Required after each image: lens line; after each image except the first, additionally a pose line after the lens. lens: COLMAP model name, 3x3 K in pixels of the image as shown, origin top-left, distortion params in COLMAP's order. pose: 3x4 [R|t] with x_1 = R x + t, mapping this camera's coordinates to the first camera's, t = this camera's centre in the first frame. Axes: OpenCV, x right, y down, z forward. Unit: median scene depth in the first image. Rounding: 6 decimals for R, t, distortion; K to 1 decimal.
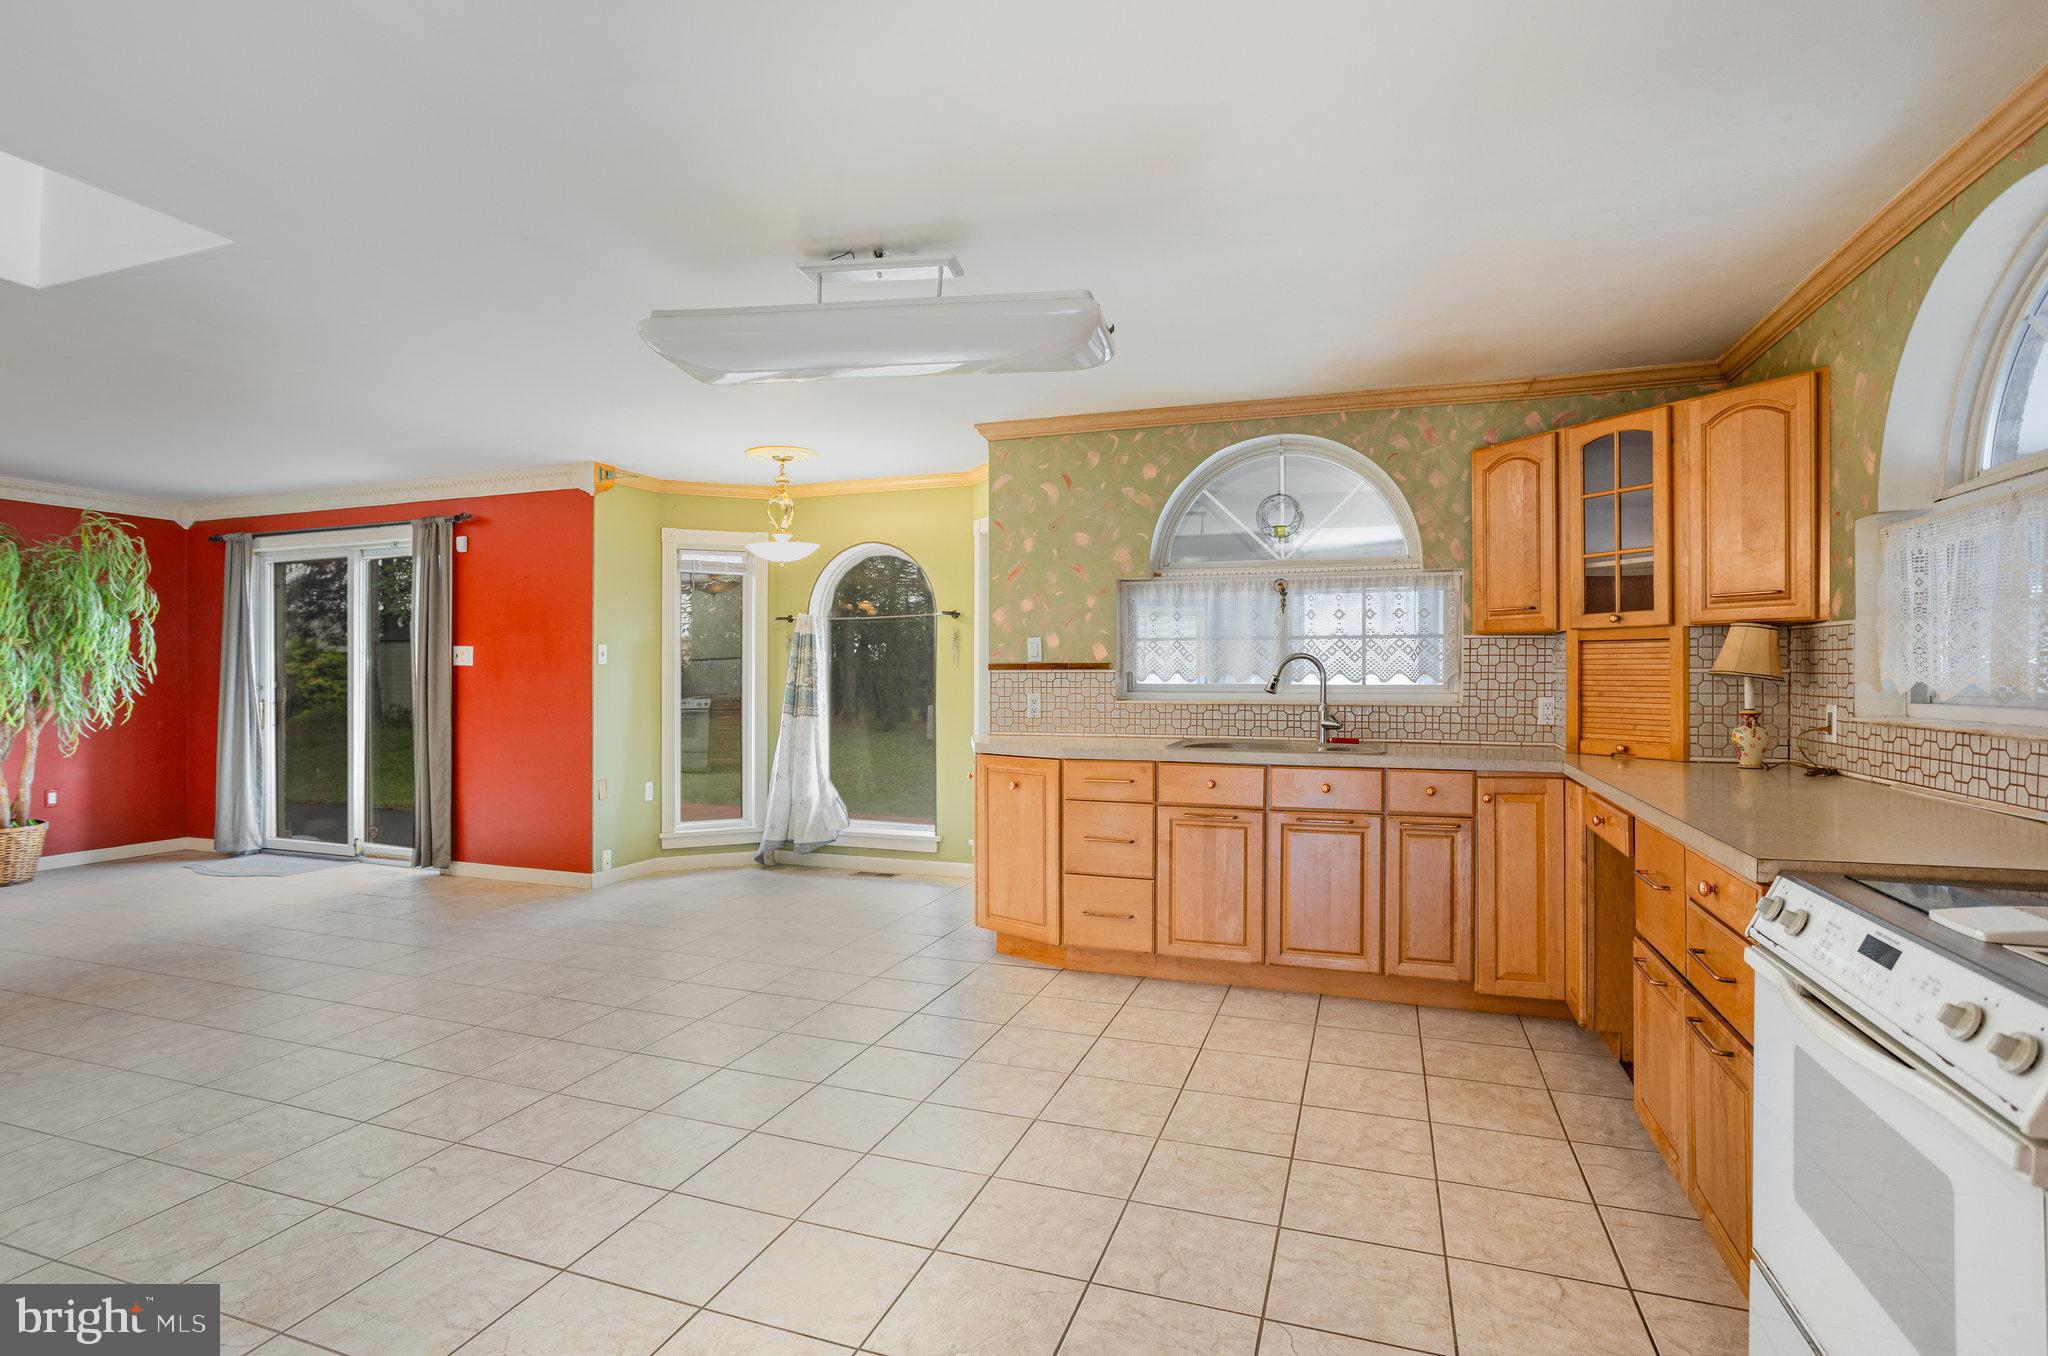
lens RADIAL K [[1033.5, 0, 1014.1], [0, 1033.5, 680.8], [0, 0, 1]] dist [-0.046354, 0.023989]
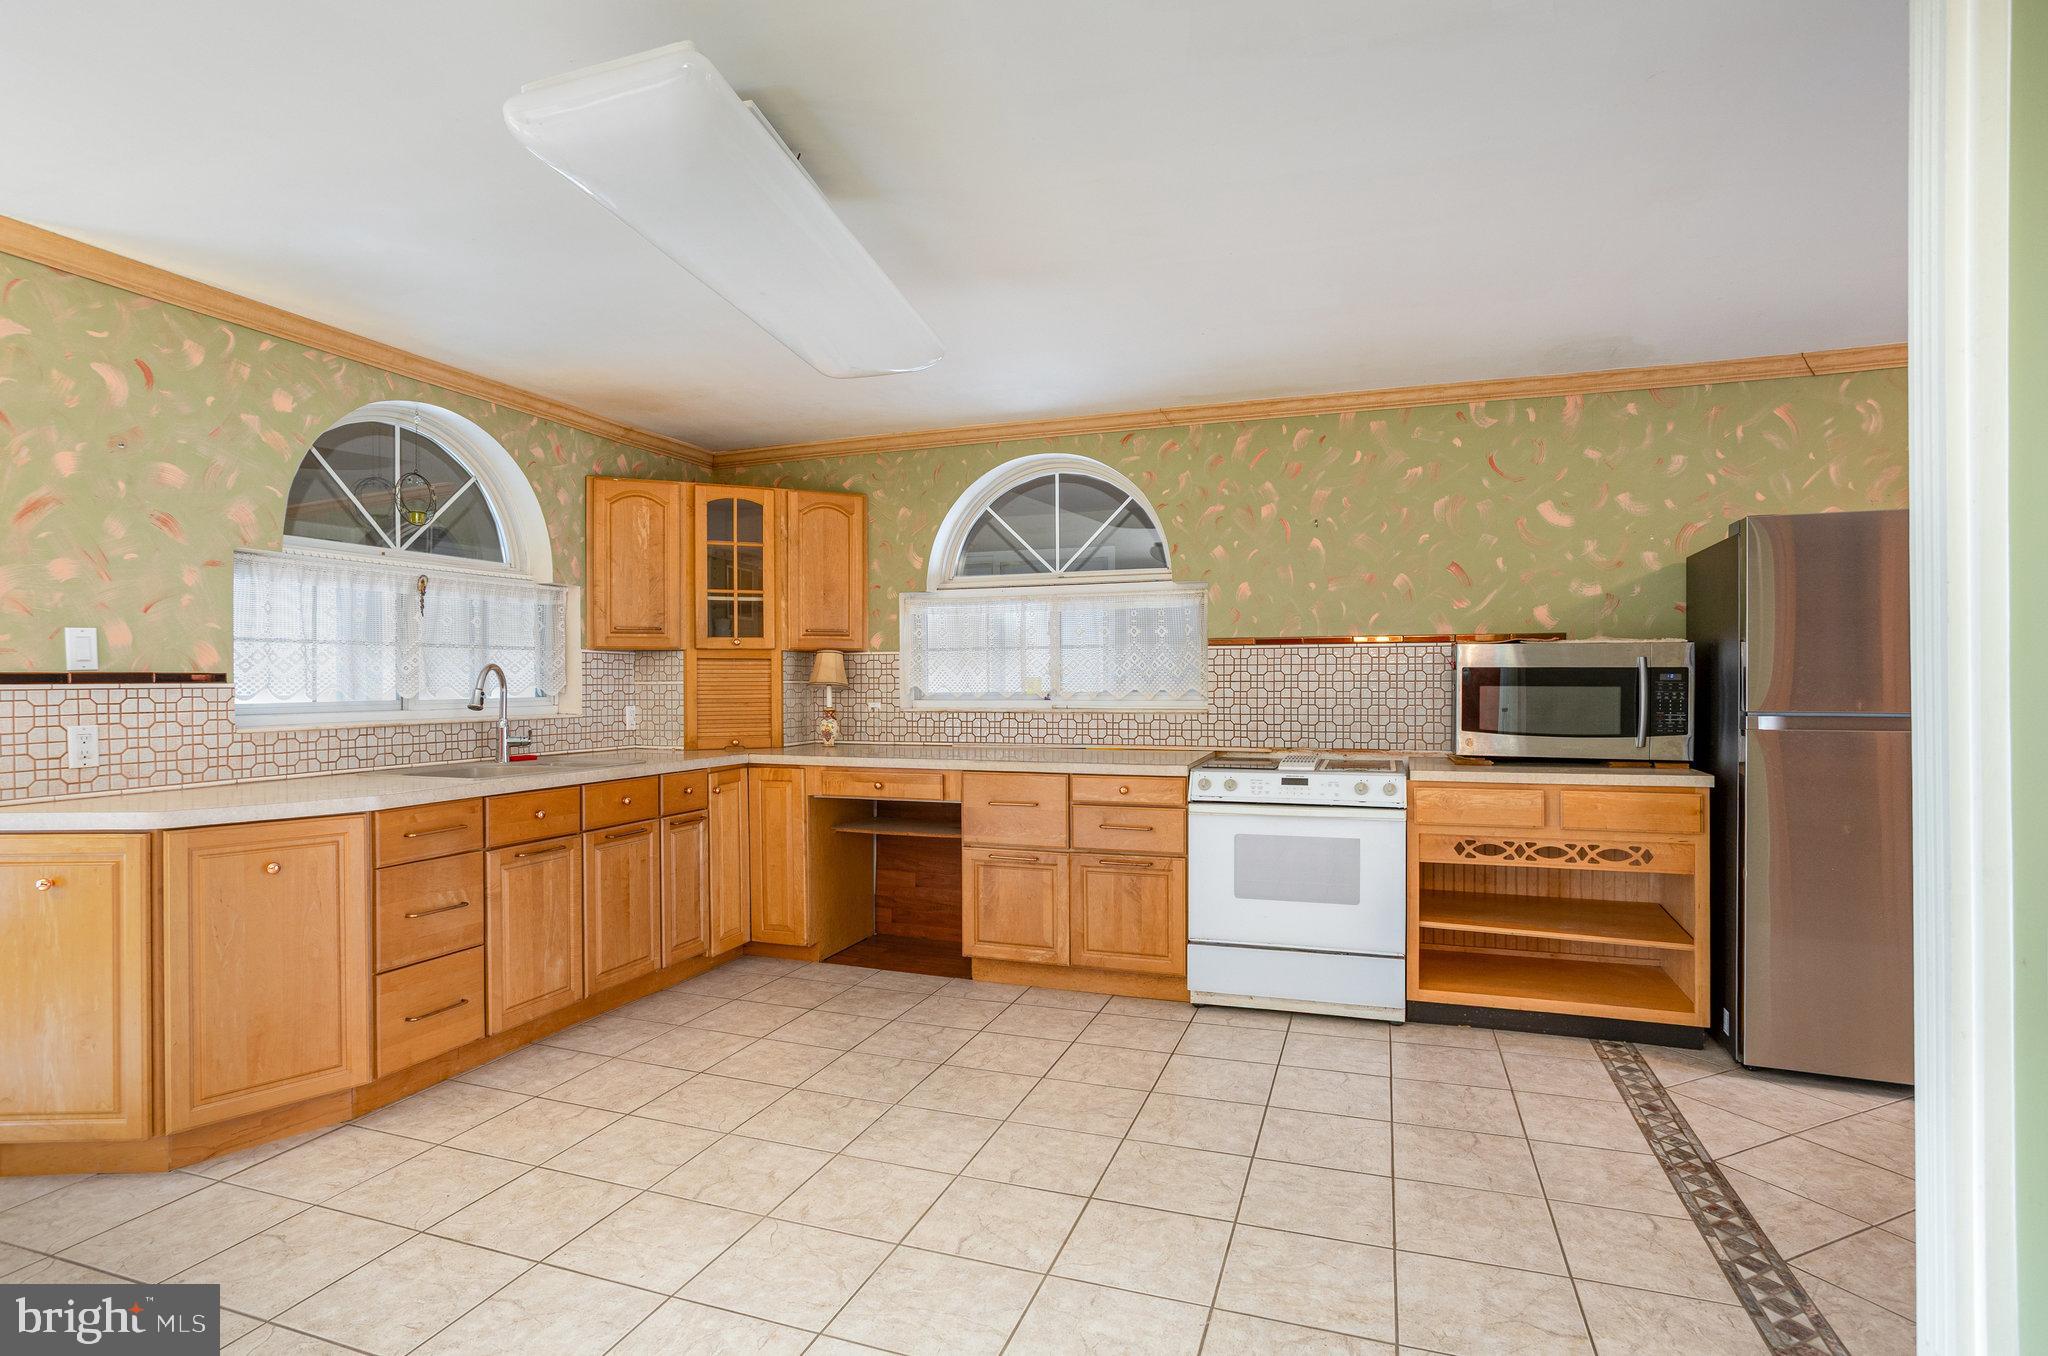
lens RADIAL K [[1033.5, 0, 983.4], [0, 1033.5, 698.6], [0, 0, 1]] dist [-0.046354, 0.023989]
pose [[0.011695, -0.017924, 0.999771, -0.553631], [0.012924, 0.999759, 0.017773, -0.006287], [-0.999848, 0.012713, 0.011924, 0.511609]]
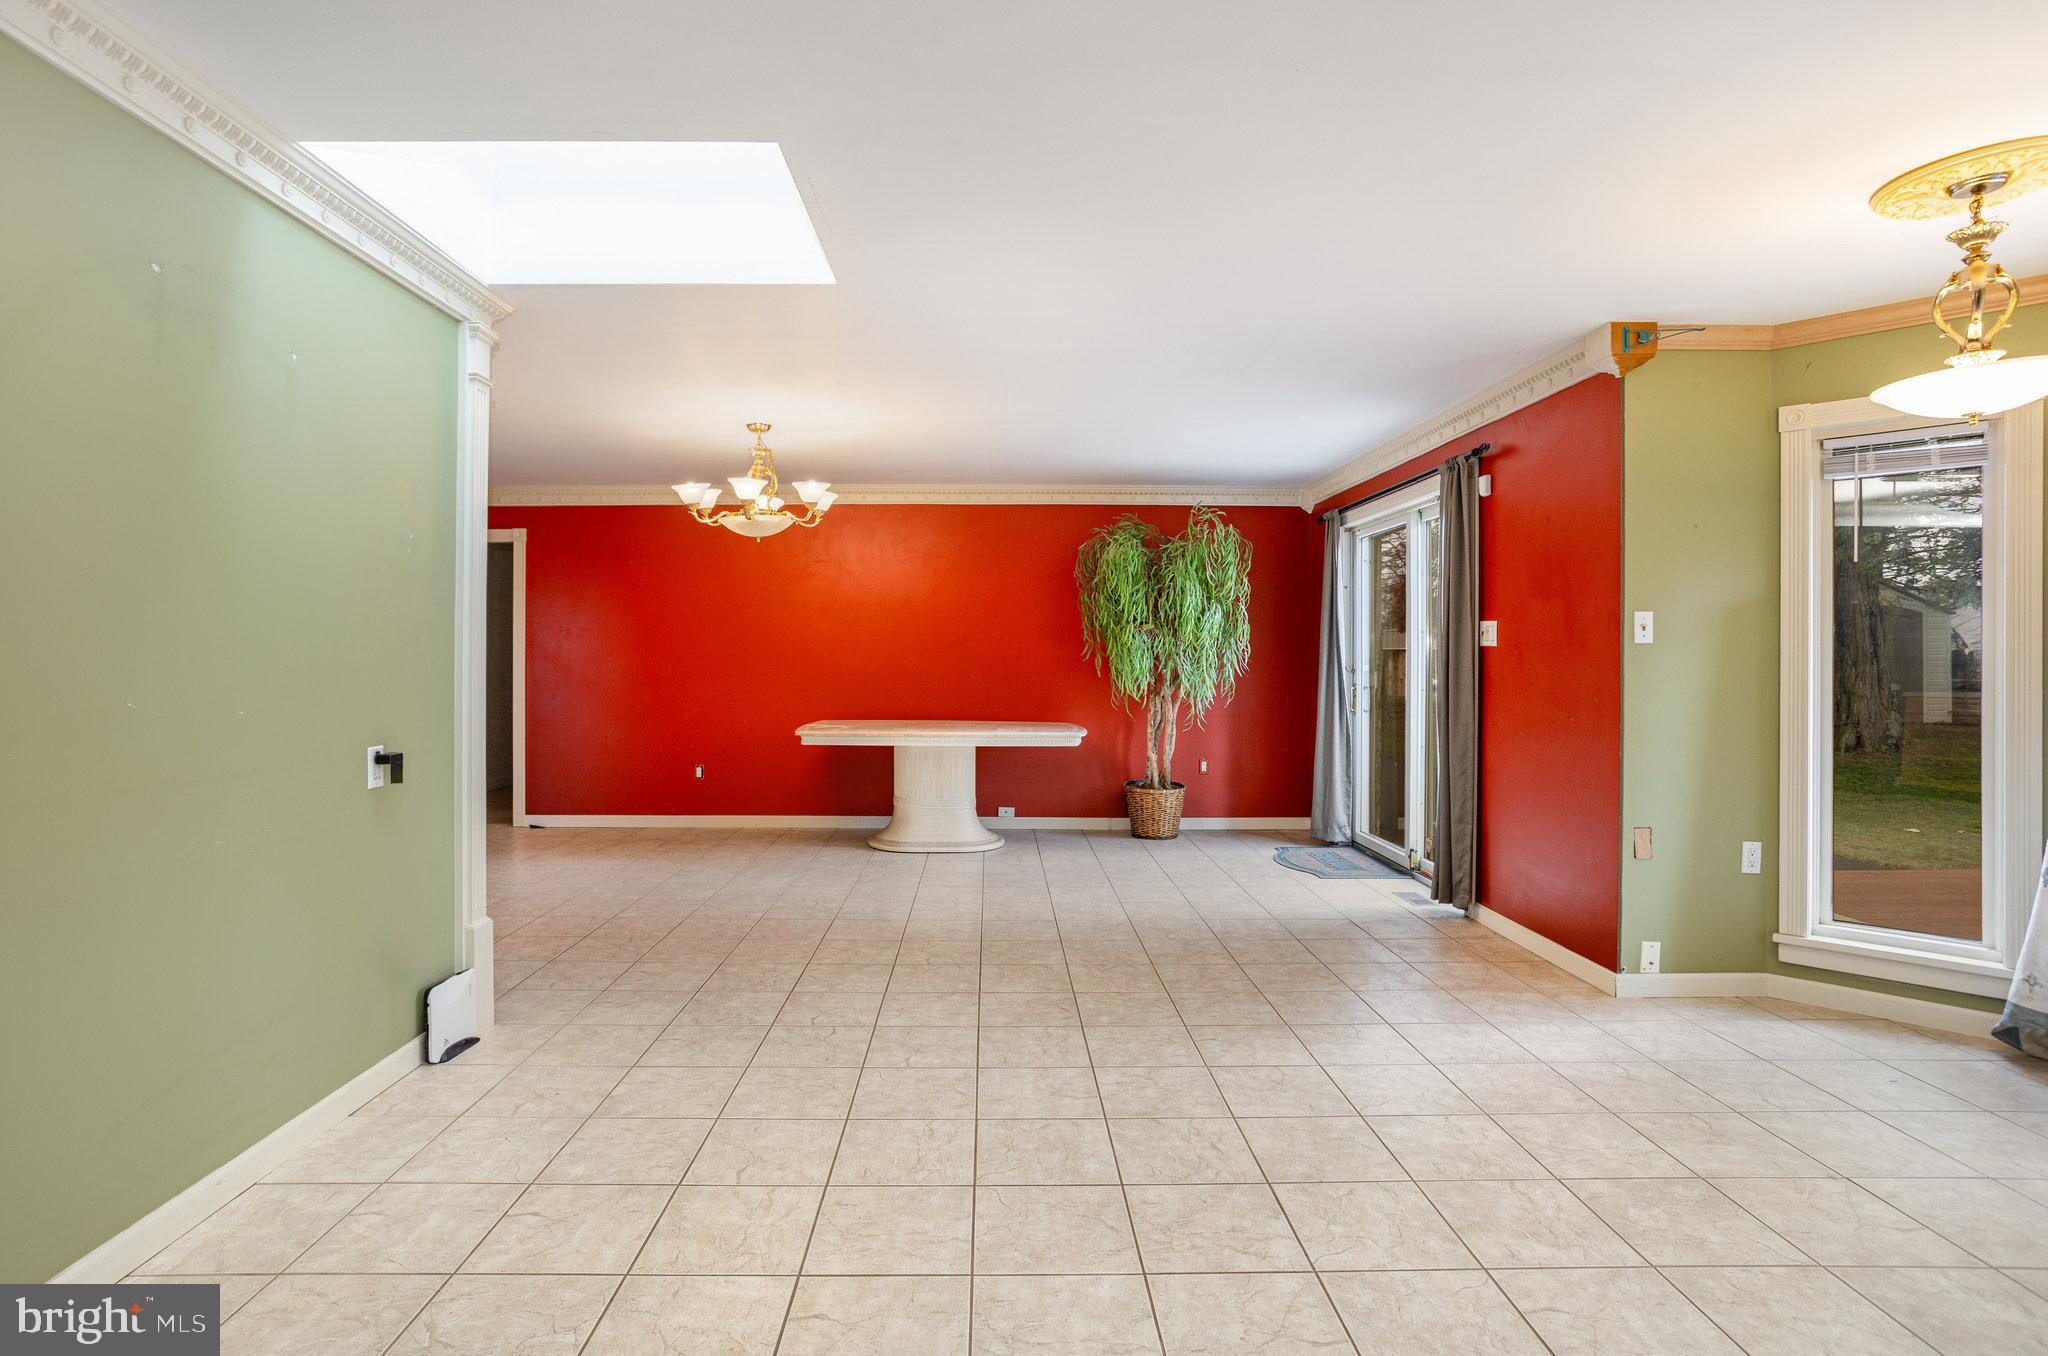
lens RADIAL K [[1033.5, 0, 982.3], [0, 1033.5, 642.1], [0, 0, 1]] dist [-0.046354, 0.023989]
pose [[0.348335, -0.010417, -0.937312, 0.051633], [-0.010383, 0.999834, -0.014970, -0.003220], [0.937312, 0.014947, 0.348169, 0.515709]]
